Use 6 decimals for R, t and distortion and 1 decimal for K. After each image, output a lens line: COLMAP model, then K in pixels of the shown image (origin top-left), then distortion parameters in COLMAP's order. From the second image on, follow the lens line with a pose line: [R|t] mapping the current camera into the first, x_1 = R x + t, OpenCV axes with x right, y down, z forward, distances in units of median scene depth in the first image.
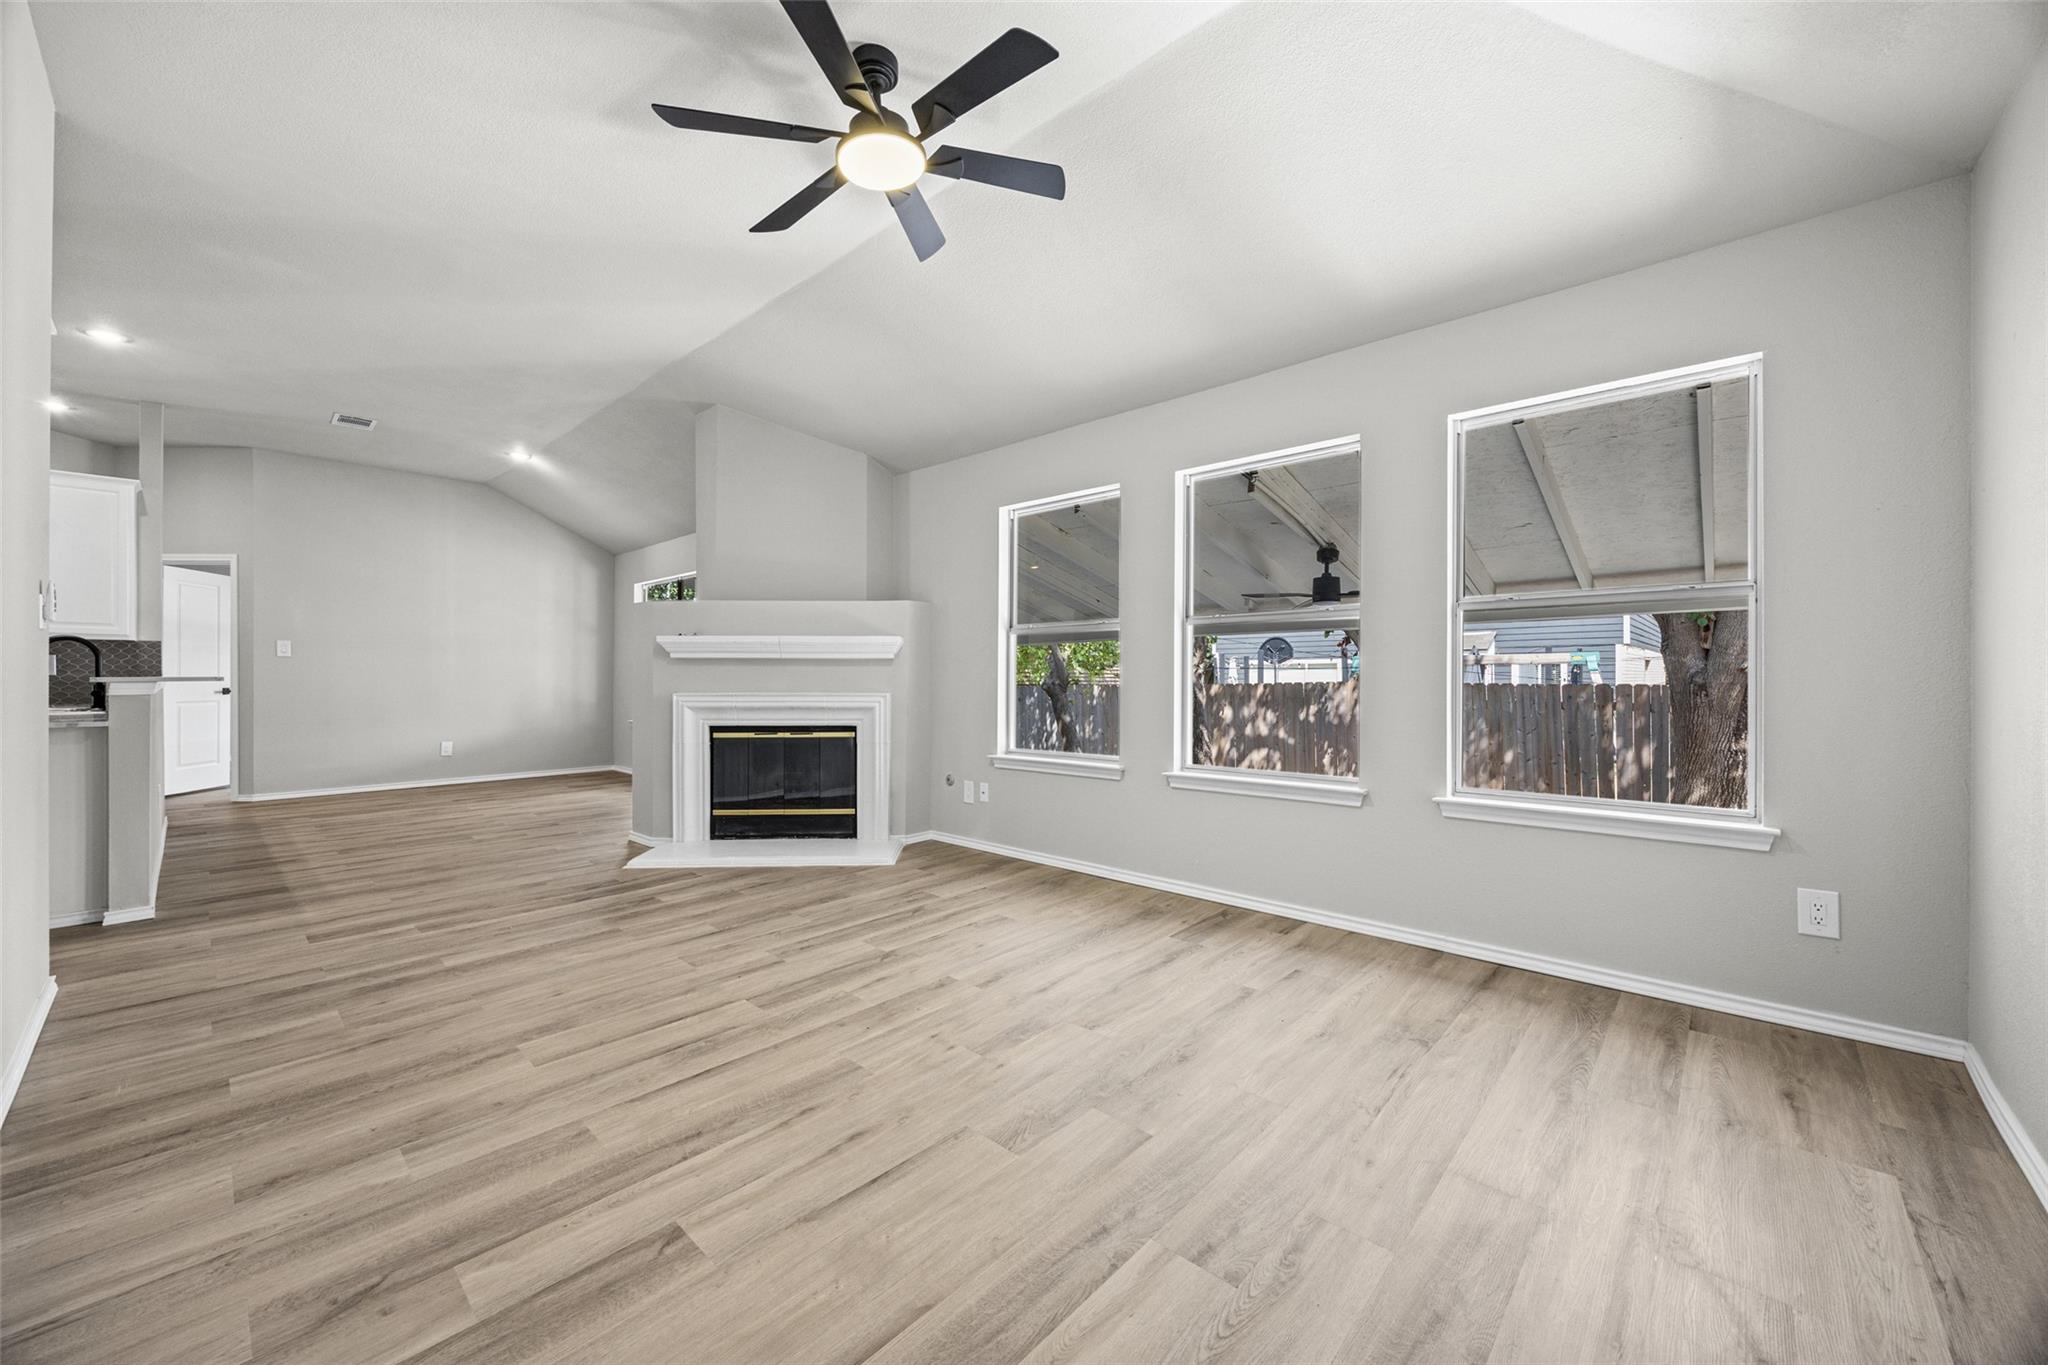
lens RADIAL K [[777.6, 0, 1015.6], [0, 777.6, 682.2], [0, 0, 1]] dist [-0.001943, 0.000129]
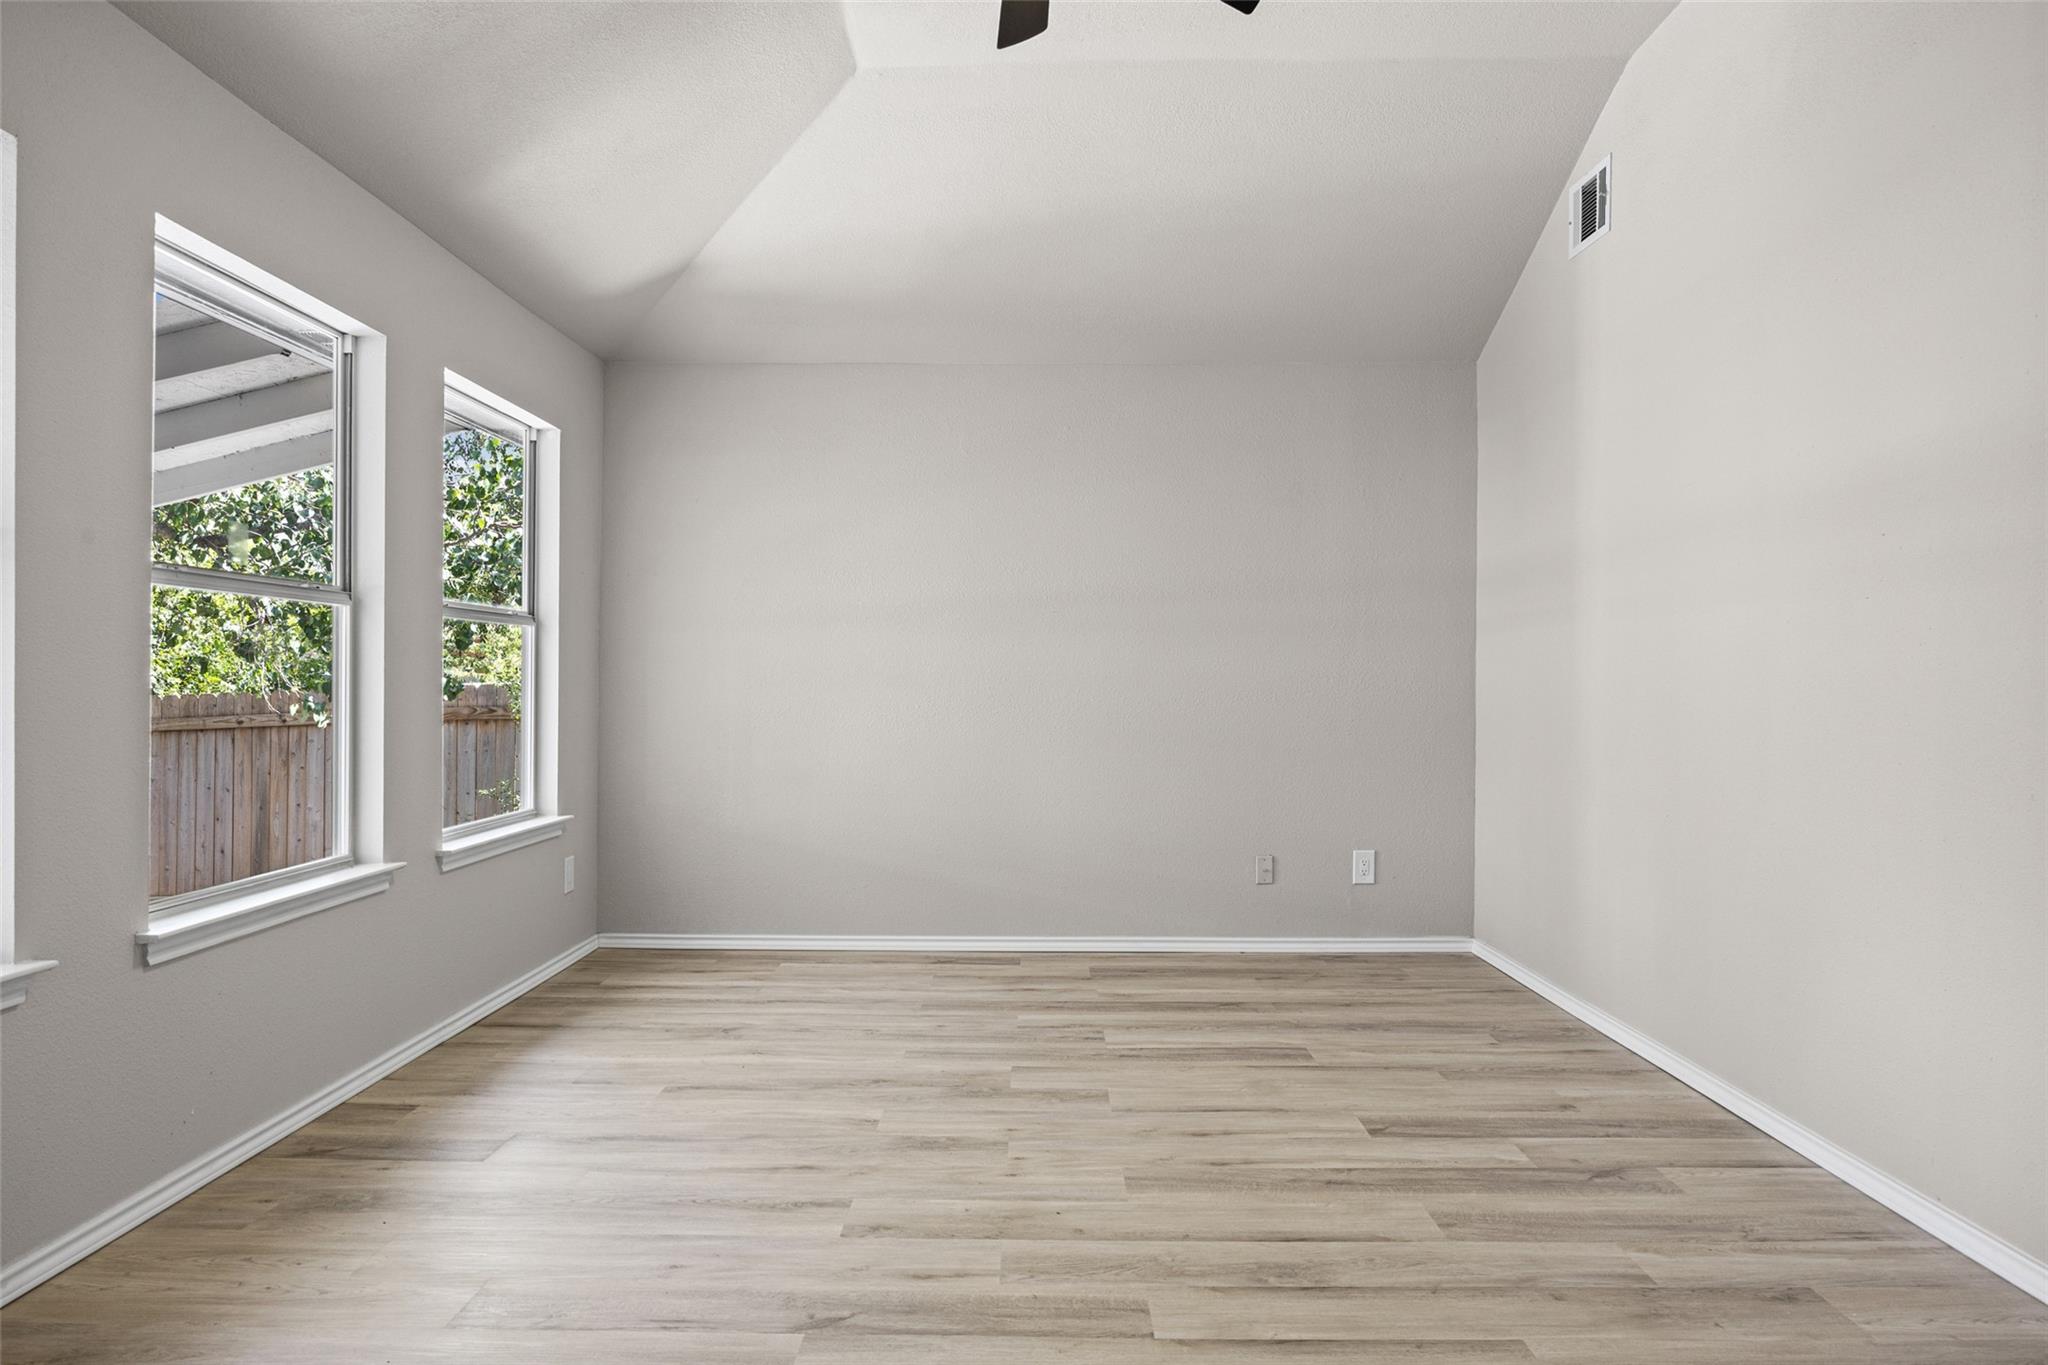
lens RADIAL K [[1193.3, 0, 1024.1], [0, 1193.3, 680.1], [0, 0, 1]] dist [-0.007010, 0.000114]
pose [[-0.675508, 0.007644, 0.737313, -1.037802], [0.011874, 0.999929, 0.000512, -0.024288], [-0.737257, 0.009101, -0.675551, 1.896980]]
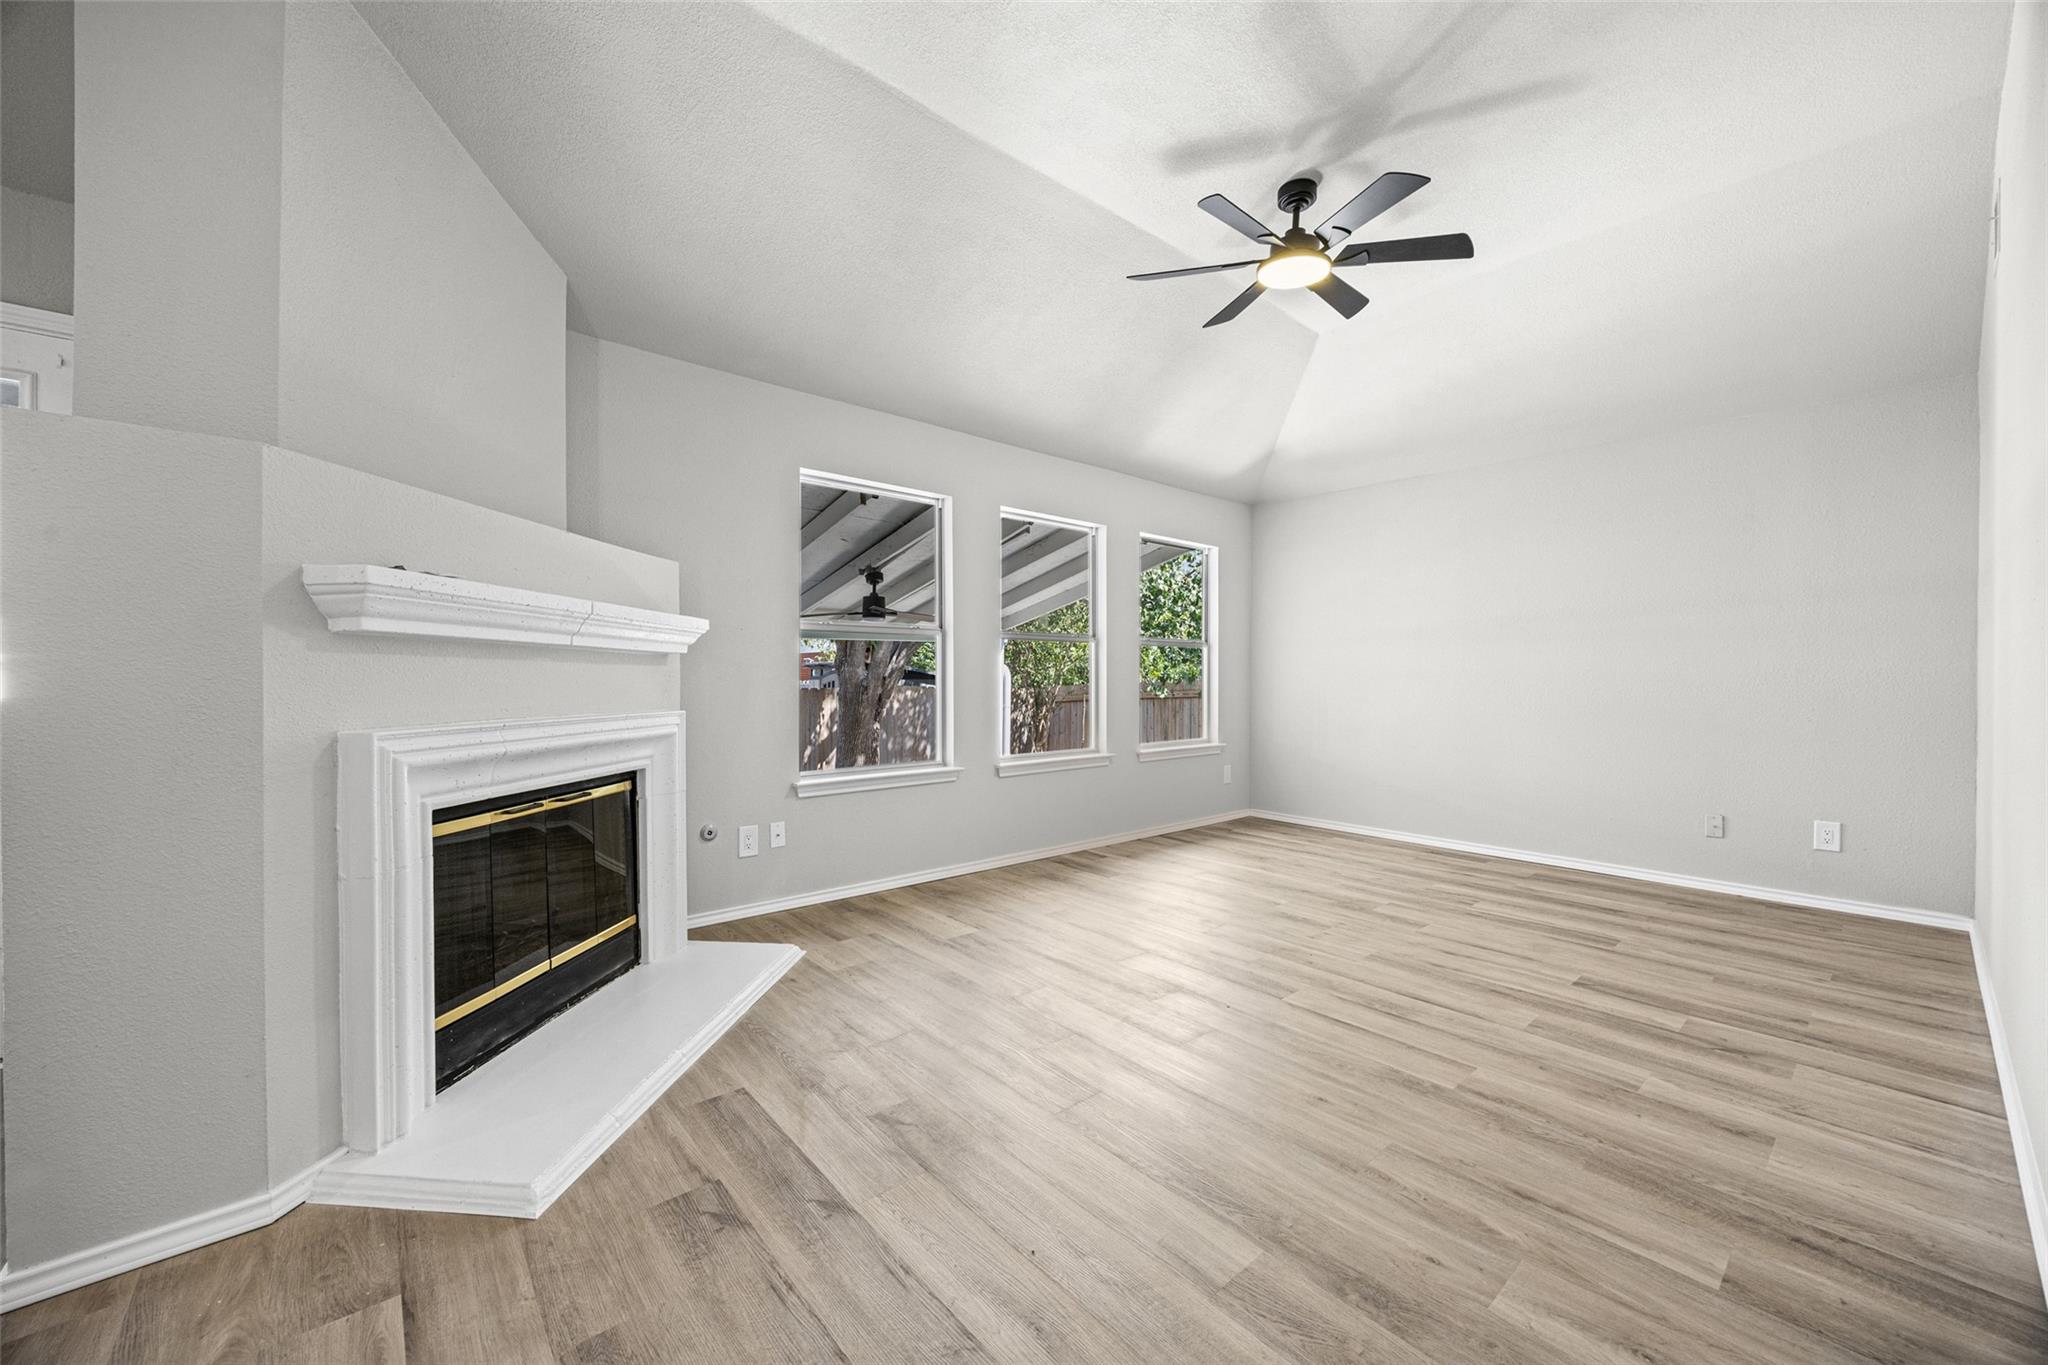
lens RADIAL K [[777.6, 0, 1031.3], [0, 777.6, 686.2], [0, 0, 1]] dist [-0.001943, 0.000129]
pose [[0.099683, -0.007220, 0.994993, -1.672307], [0.007372, 0.999952, 0.006518, -0.014181], [-0.994992, 0.006686, 0.099732, 1.465744]]
